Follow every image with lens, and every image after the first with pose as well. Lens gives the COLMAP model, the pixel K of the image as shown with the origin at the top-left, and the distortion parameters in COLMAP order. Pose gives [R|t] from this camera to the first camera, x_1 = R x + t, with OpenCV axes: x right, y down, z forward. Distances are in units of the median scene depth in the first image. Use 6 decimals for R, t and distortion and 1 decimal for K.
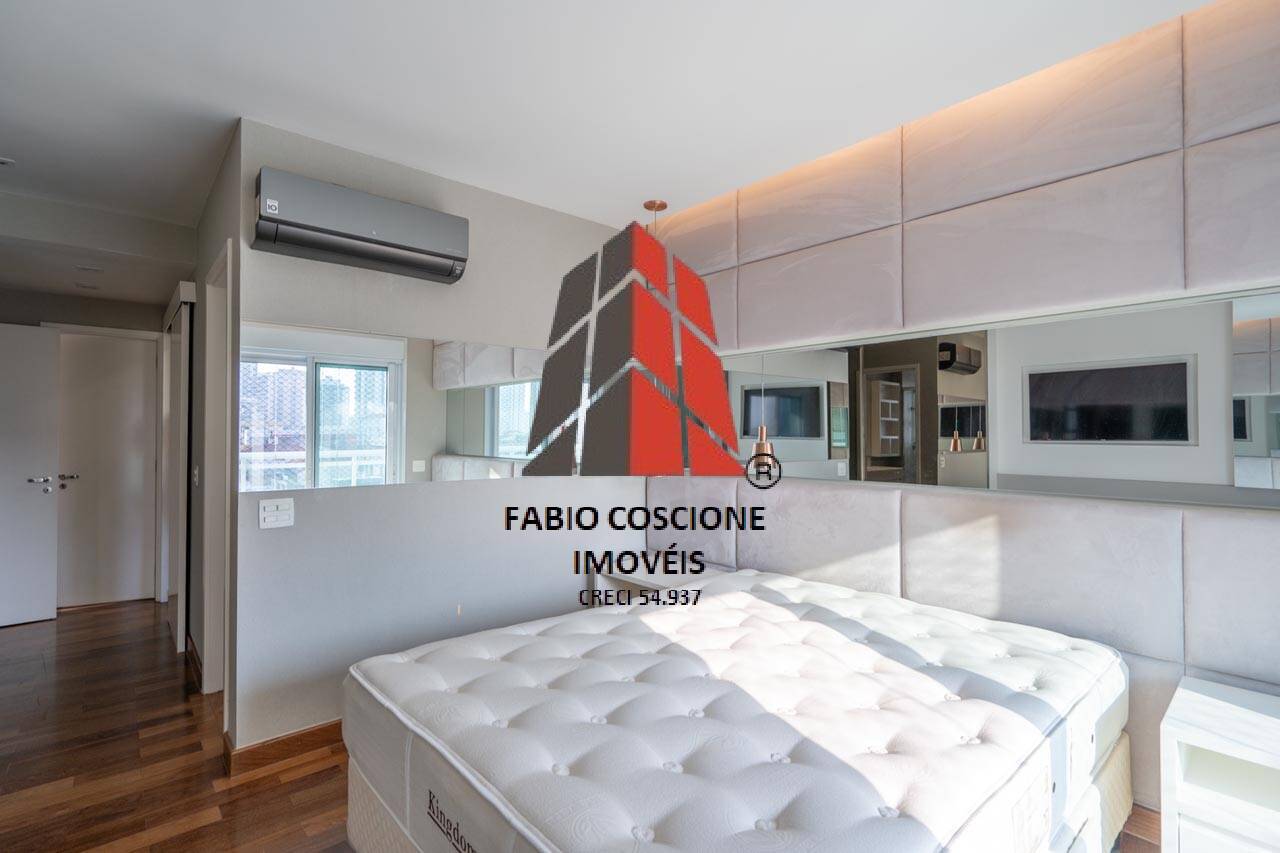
lens RADIAL K [[585.6, 0, 641.2], [0, 585.6, 420.1], [0, 0, 1]] dist [-0.000253, 0.000017]
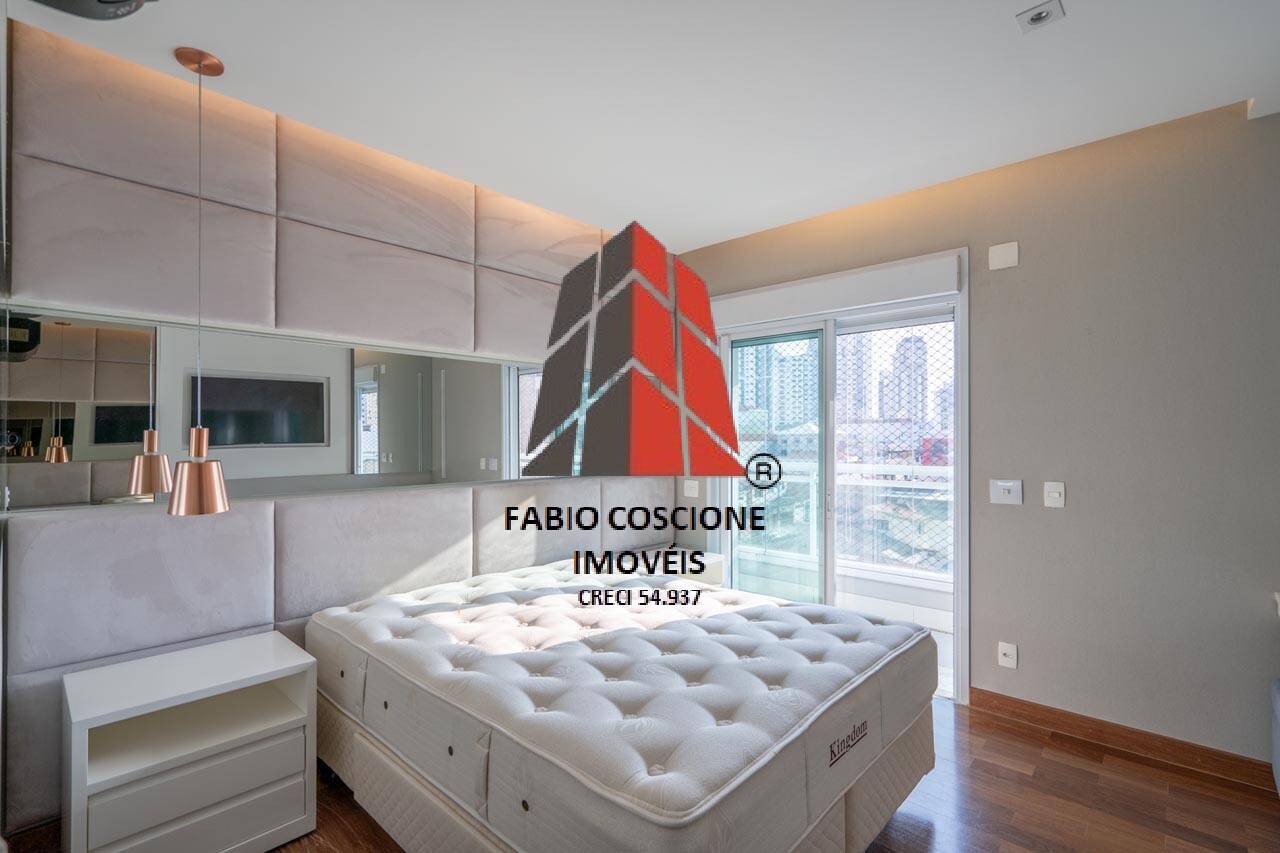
lens RADIAL K [[597.3, 0, 643.0], [0, 597.3, 435.5], [0, 0, 1]] dist [-0.001176, -0.000266]
pose [[-0.105019, 0.006049, 0.994452, -0.804000], [-0.024779, 0.999655, -0.008698, 0.021135], [-0.994162, -0.025555, -0.104832, 0.809102]]
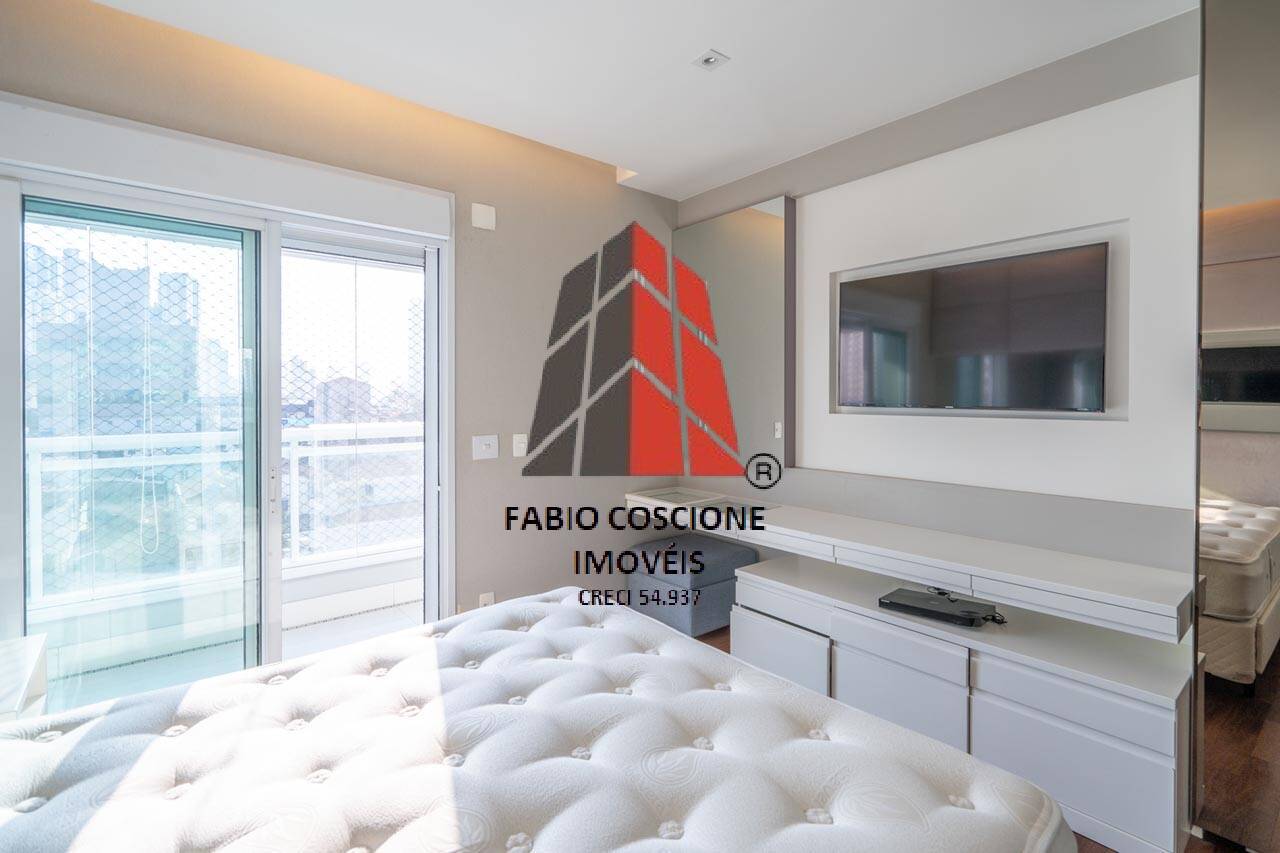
lens RADIAL K [[592.9, 0, 654.8], [0, 592.9, 398.1], [0, 0, 1]] dist [-0.000274, 0.000162]
pose [[-0.999695, 0.007802, 0.023445, -0.079403], [0.007353, 0.999789, -0.019189, 0.031145], [-0.023590, -0.019011, -0.999541, 1.169302]]
